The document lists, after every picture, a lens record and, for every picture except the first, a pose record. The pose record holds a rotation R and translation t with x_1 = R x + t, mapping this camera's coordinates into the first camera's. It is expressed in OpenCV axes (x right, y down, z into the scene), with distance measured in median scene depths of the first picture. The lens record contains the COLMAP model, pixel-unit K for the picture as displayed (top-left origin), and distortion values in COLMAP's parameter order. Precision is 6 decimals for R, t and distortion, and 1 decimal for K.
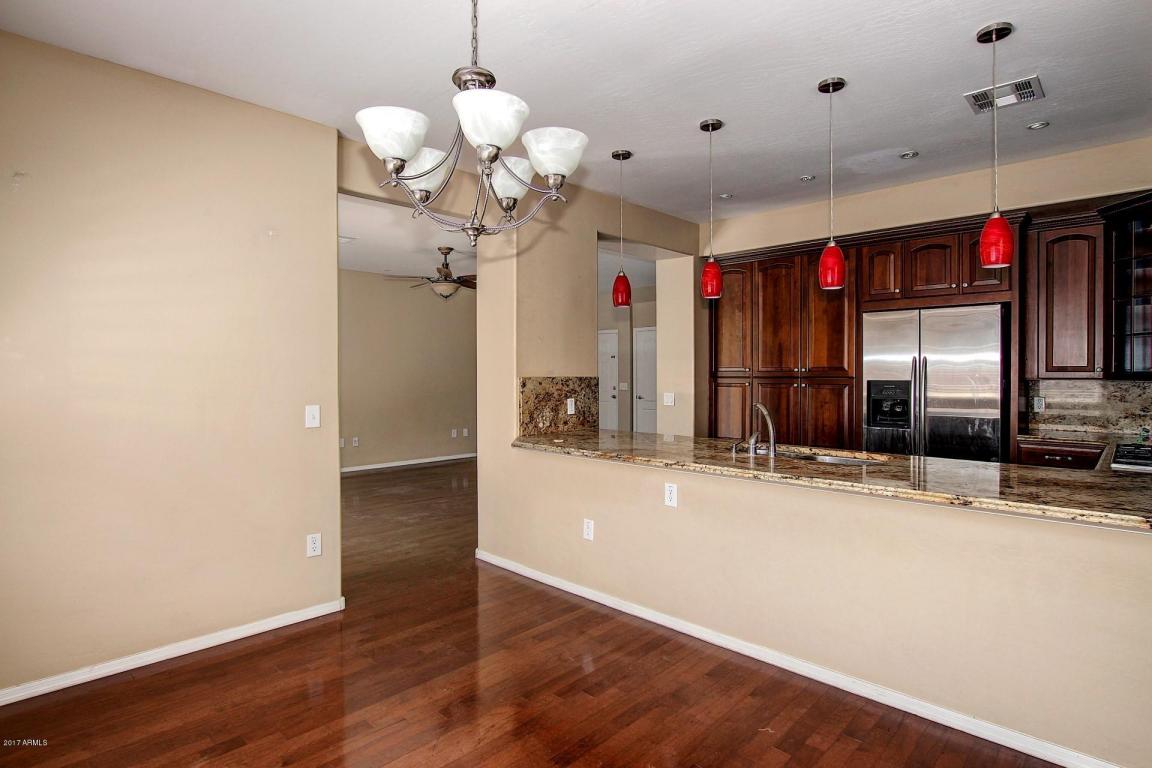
lens RADIAL K [[604.2, 0, 577.1], [0, 604.2, 376.1], [0, 0, 1]] dist [-0.004281, -0.000345]
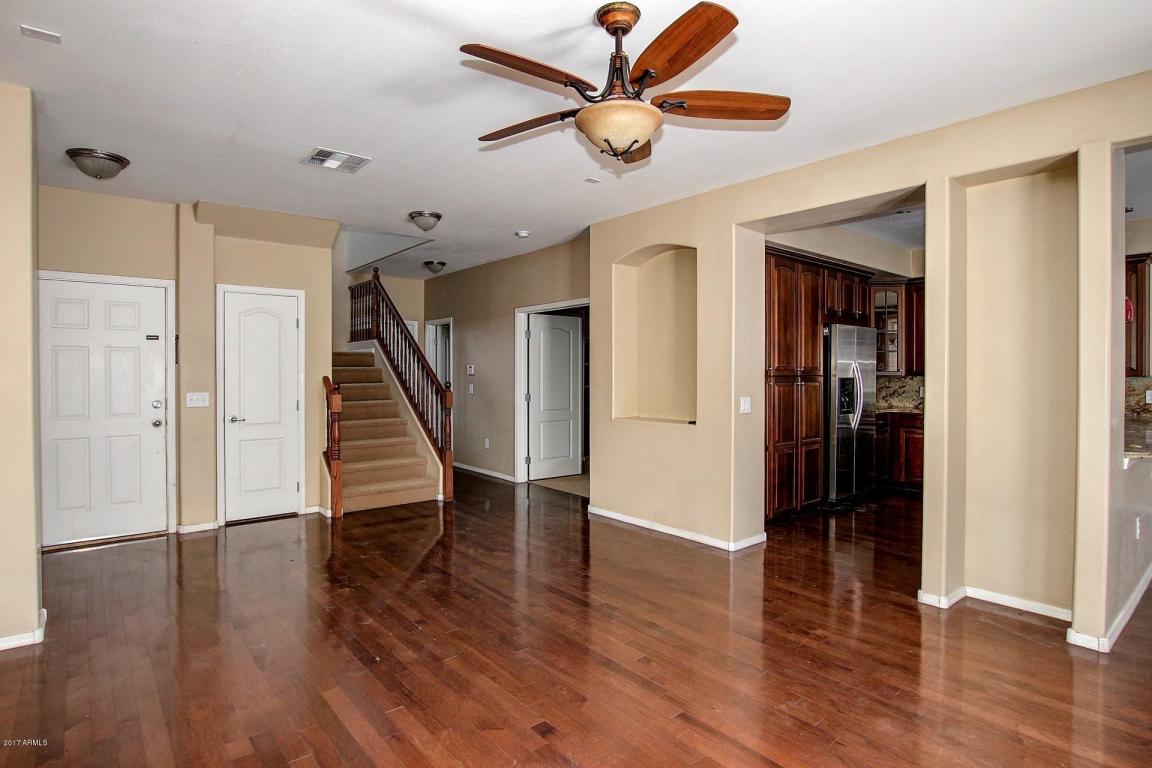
lens RADIAL K [[604.2, 0, 577.1], [0, 604.2, 376.1], [0, 0, 1]] dist [-0.004281, -0.000345]
pose [[0.102003, -0.011540, 0.994717, -0.727510], [0.005771, 0.999923, 0.011009, -0.011287], [-0.994767, 0.004618, 0.102062, 1.255172]]
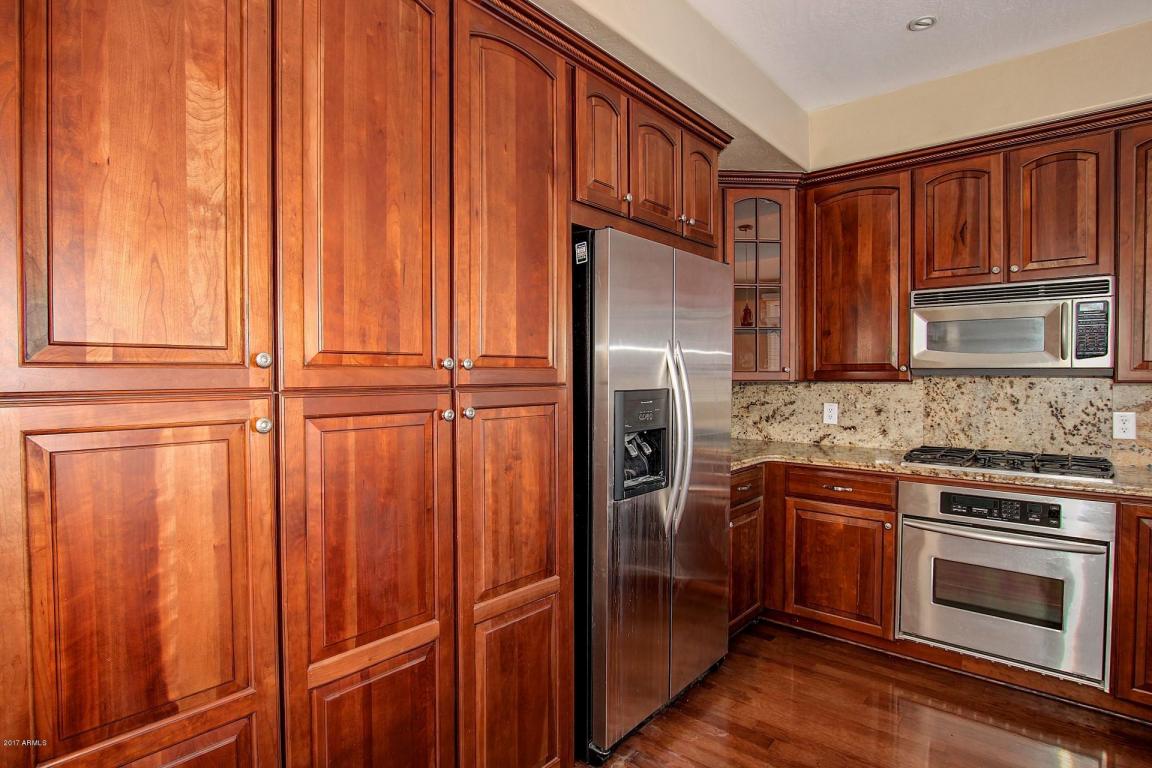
lens RADIAL K [[622.6, 0, 576.0], [0, 622.6, 384.0], [0, 0, 1]] dist [-0.002967, -0.000708]
pose [[-0.065154, -0.022127, 0.997630, 0.048324], [0.006203, 0.999726, 0.022578, -0.006003], [-0.997856, 0.007660, -0.064999, 0.937643]]
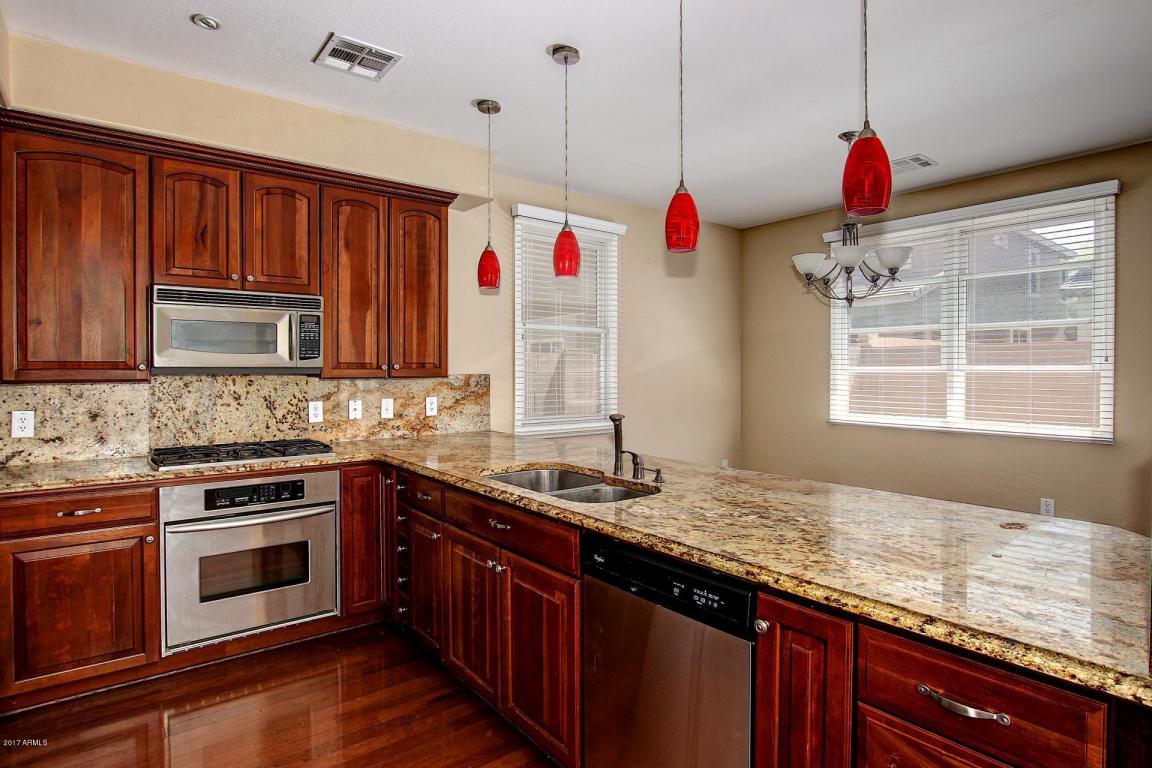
lens RADIAL K [[604.2, 0, 577.1], [0, 604.2, 376.1], [0, 0, 1]] dist [-0.004281, -0.000345]
pose [[-0.989380, -0.002099, 0.145336, 0.165463], [0.000231, 0.999872, 0.016013, -0.005990], [-0.145351, 0.015877, -0.989253, 1.058587]]
